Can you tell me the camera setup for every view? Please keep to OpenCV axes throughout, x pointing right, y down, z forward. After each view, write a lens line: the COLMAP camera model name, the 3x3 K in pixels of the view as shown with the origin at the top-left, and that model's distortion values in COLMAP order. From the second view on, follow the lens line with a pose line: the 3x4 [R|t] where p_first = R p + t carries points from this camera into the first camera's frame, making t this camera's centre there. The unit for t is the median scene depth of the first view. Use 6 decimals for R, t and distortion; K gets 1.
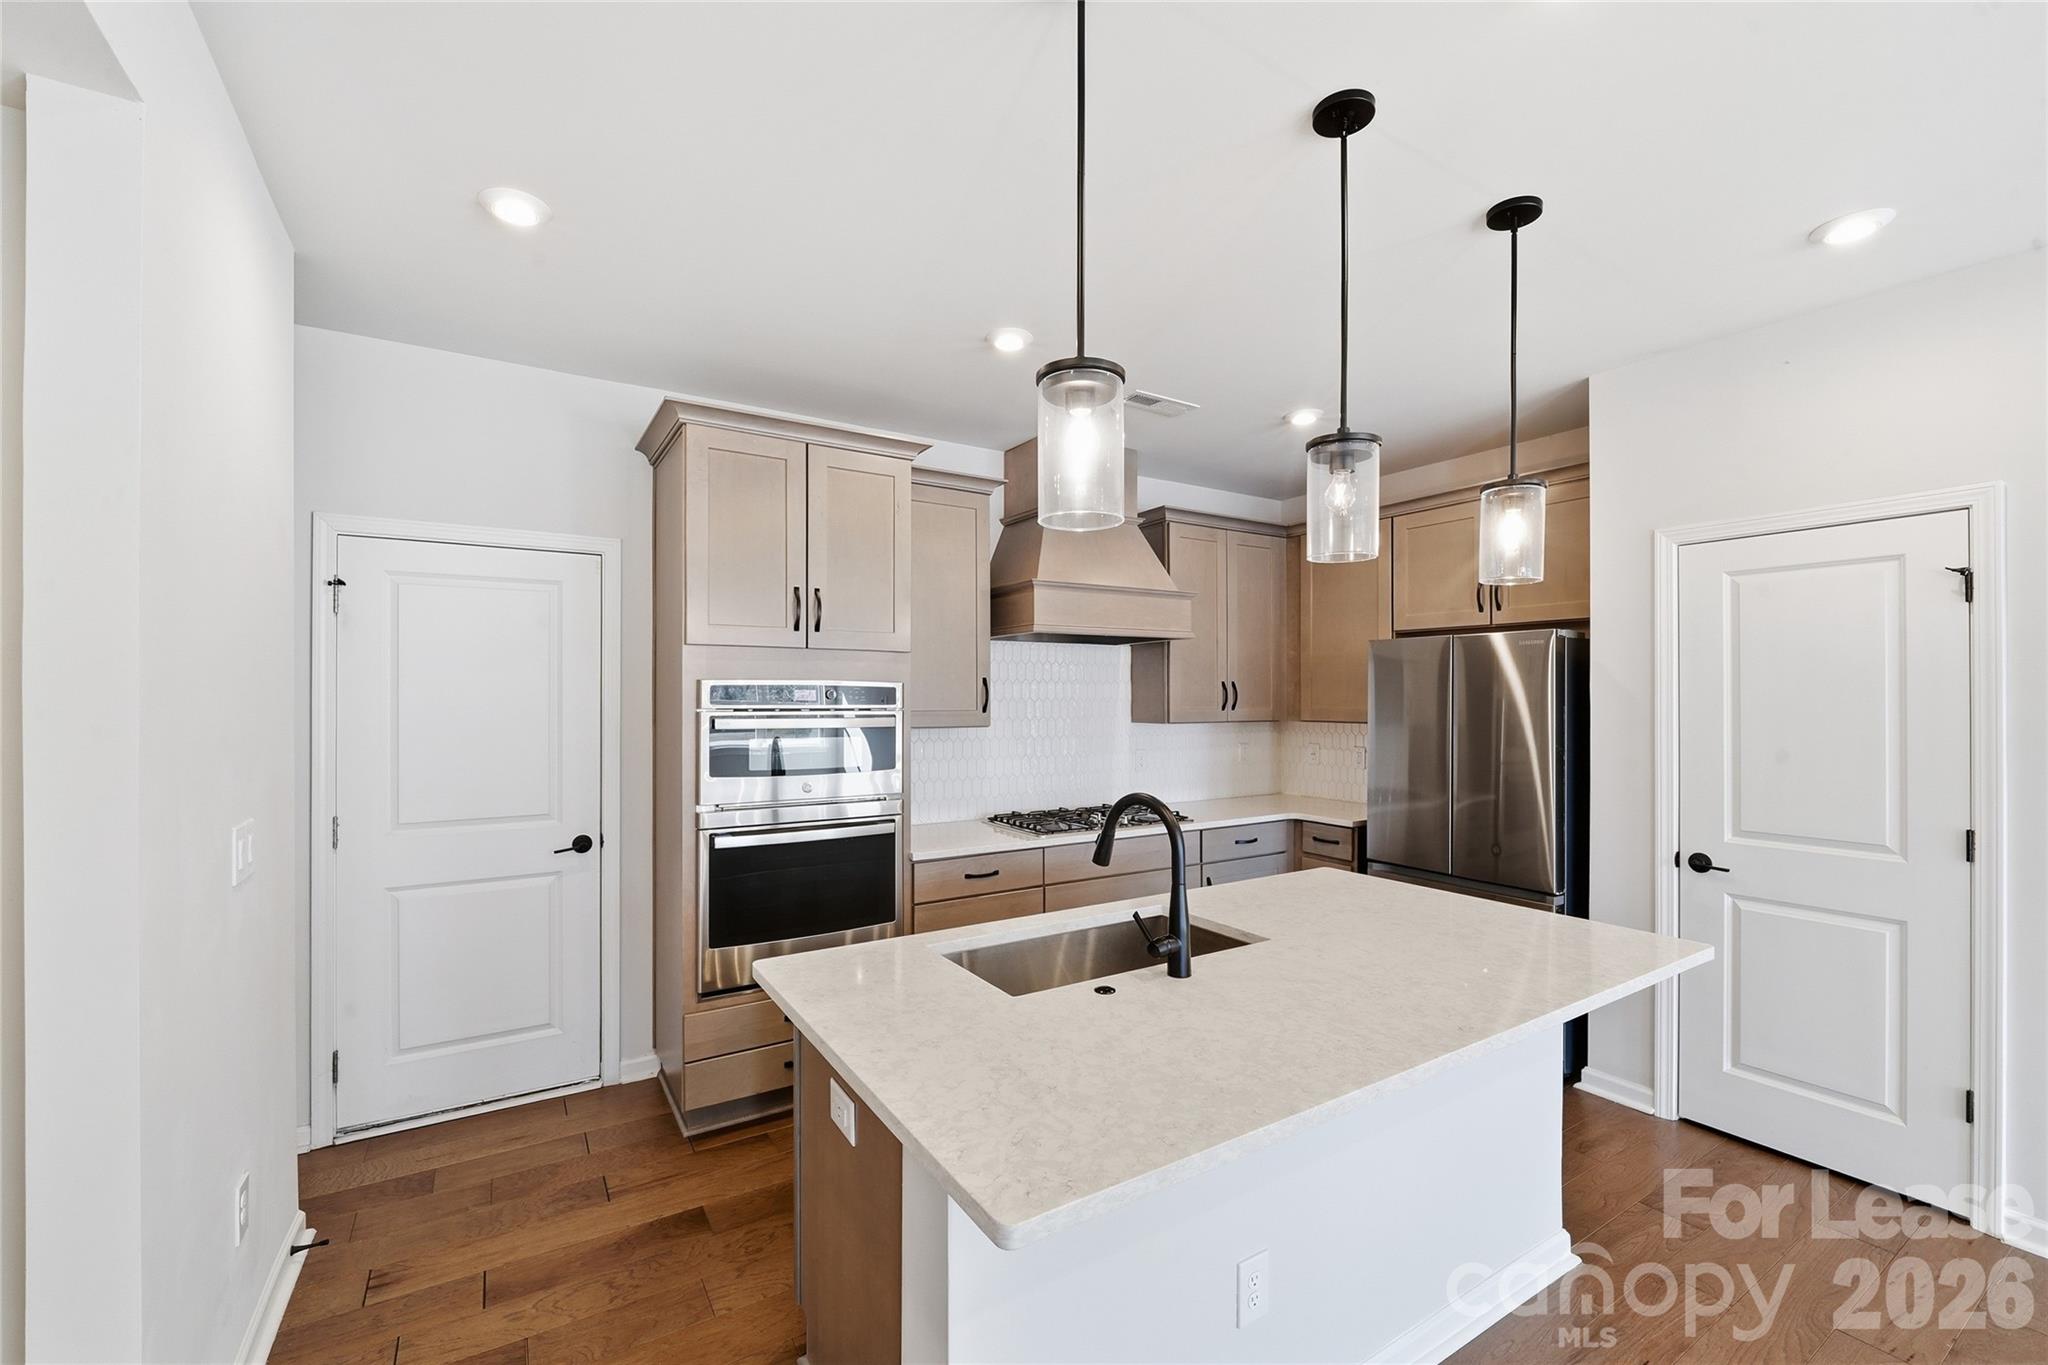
lens RADIAL K [[840.7, 0, 1019.2], [0, 840.7, 694.4], [0, 0, 1]] dist [-0.003260, -0.000676]
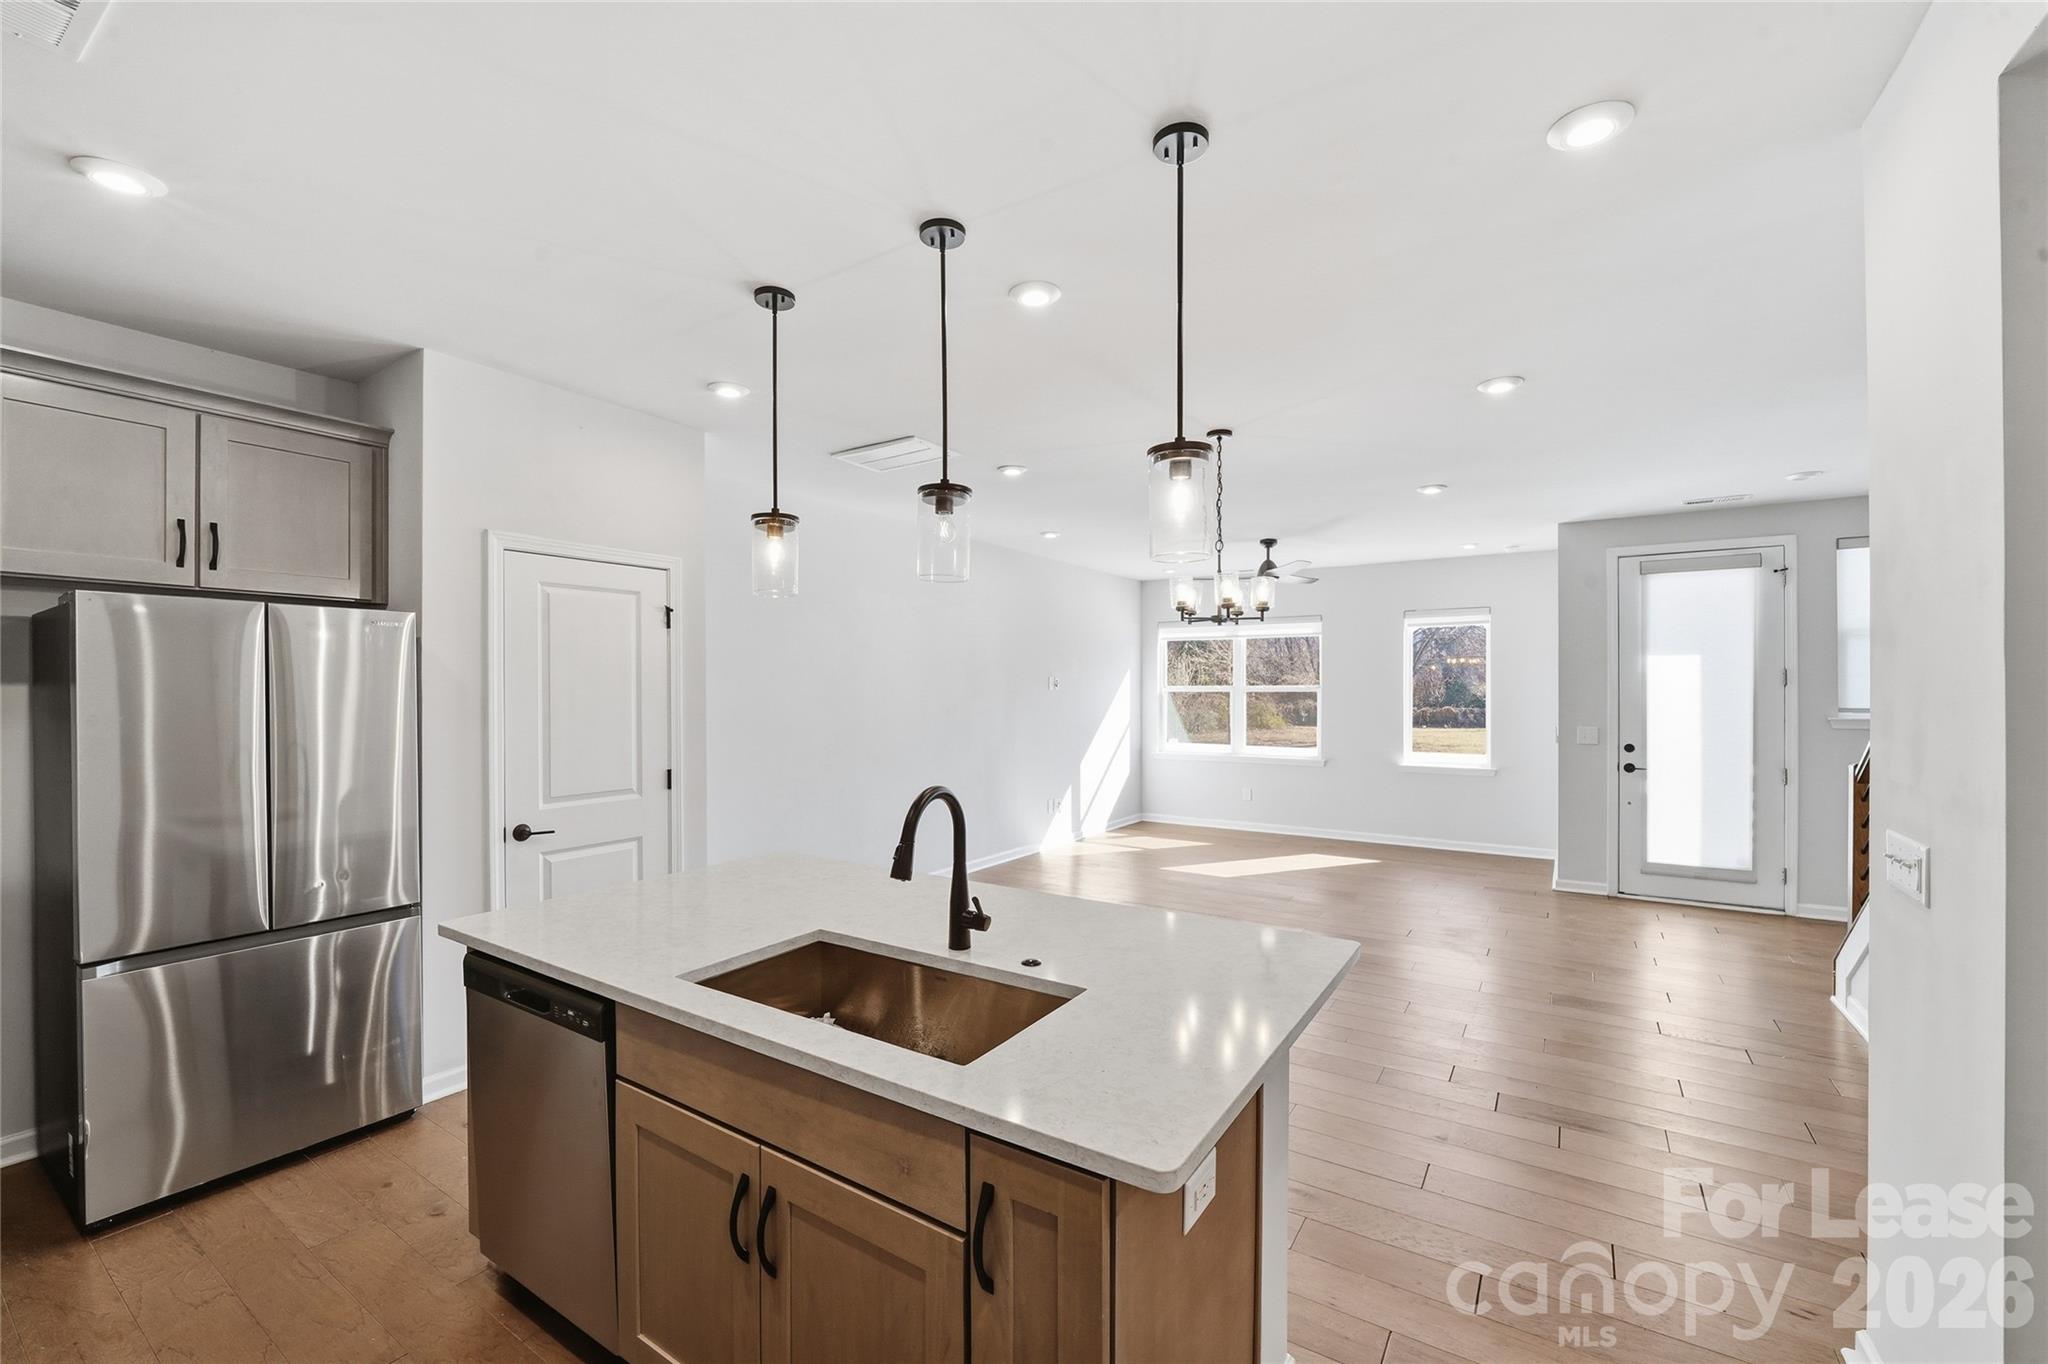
lens RADIAL K [[837.7, 0, 1017.1], [0, 837.7, 688.2], [0, 0, 1]] dist [-0.010294, -0.000802]
pose [[-0.419153, -0.000351, 0.907915, -0.458835], [-0.000985, 1.000000, -0.000068, 0.003651], [-0.907915, -0.000923, -0.419153, 0.797621]]
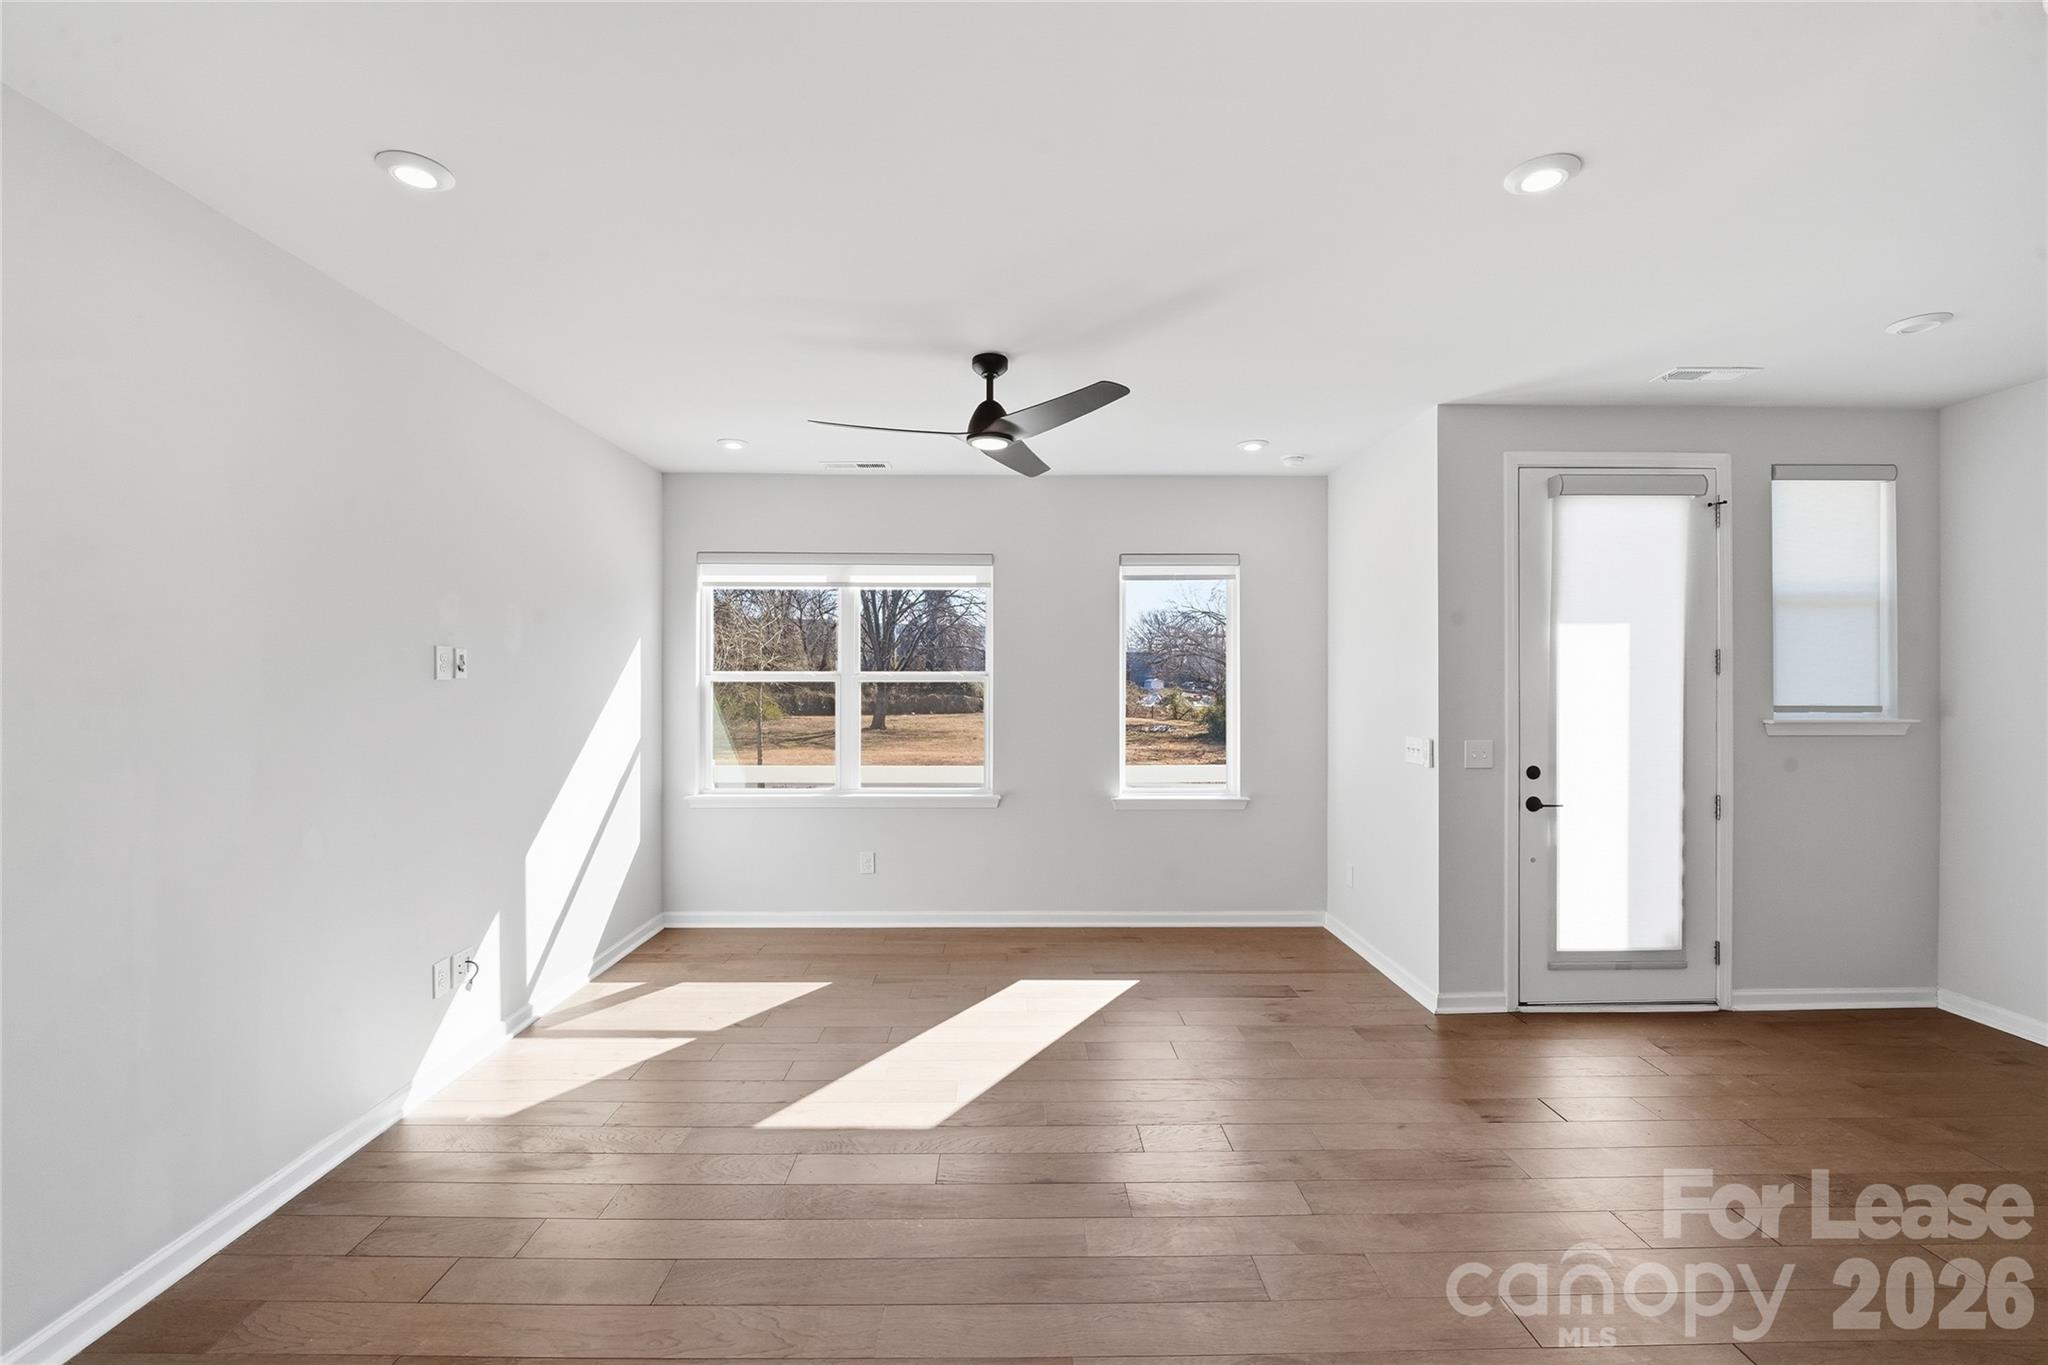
lens RADIAL K [[845.3, 0, 1015.1], [0, 845.3, 678.2], [0, 0, 1]] dist [-0.011213, -0.000522]
pose [[-0.854623, -0.002570, 0.519243, 0.682976], [-0.002226, 0.999997, 0.001286, 0.003766], [-0.519245, -0.000057, -0.854625, 0.151646]]
